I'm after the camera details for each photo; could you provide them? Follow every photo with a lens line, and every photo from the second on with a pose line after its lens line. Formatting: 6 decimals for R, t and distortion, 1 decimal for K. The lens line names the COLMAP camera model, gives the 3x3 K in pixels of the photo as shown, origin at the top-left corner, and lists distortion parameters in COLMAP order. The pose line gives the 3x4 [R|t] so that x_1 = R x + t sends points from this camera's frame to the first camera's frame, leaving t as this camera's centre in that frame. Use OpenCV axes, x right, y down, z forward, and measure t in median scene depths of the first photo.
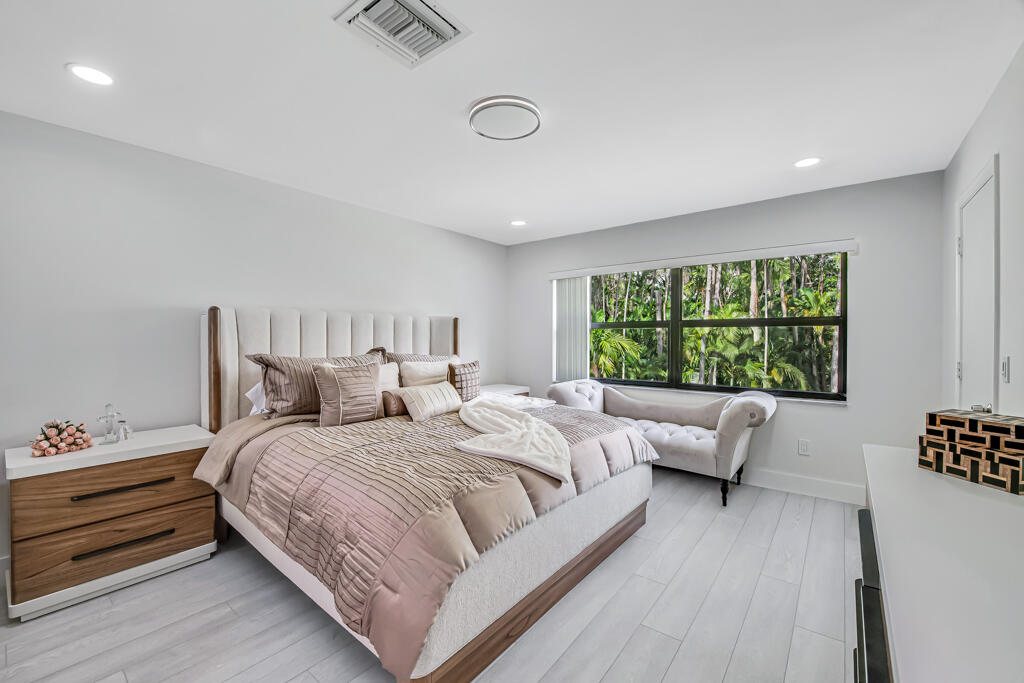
lens RADIAL K [[419.3, 0, 508.9], [0, 419.3, 338.0], [0, 0, 1]] dist [-0.004398, -0.000172]
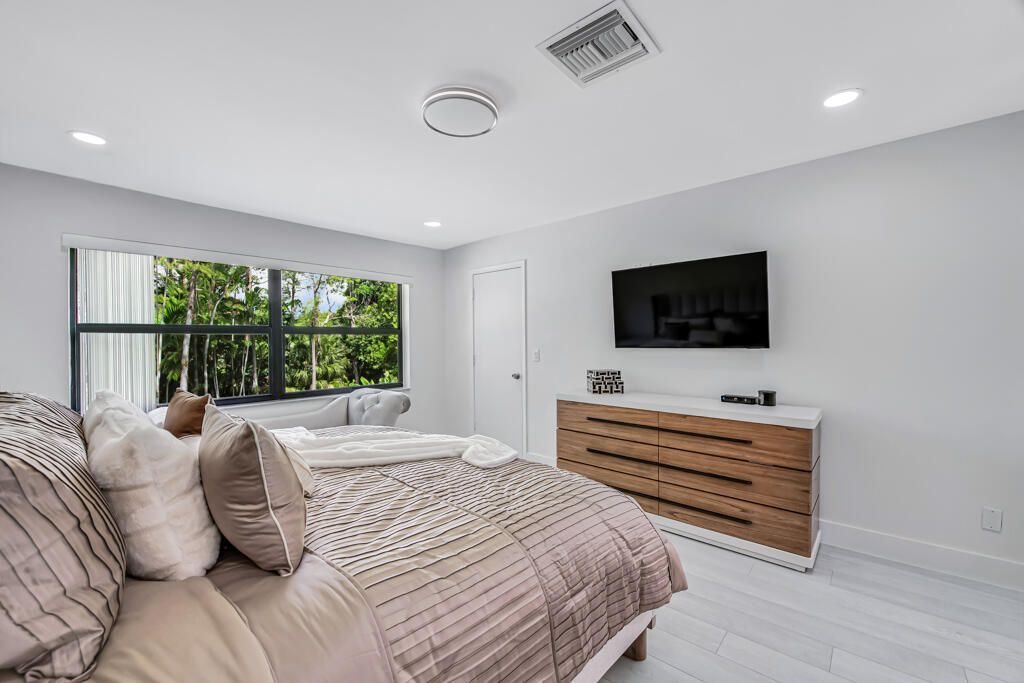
lens RADIAL K [[419.3, 0, 508.9], [0, 419.3, 344.0], [0, 0, 1]] dist [-0.004398, -0.000172]
pose [[0.047149, -0.005821, 0.998871, -1.137674], [0.011689, 0.999918, 0.005275, -0.004852], [-0.998819, 0.011427, 0.047213, 1.029572]]
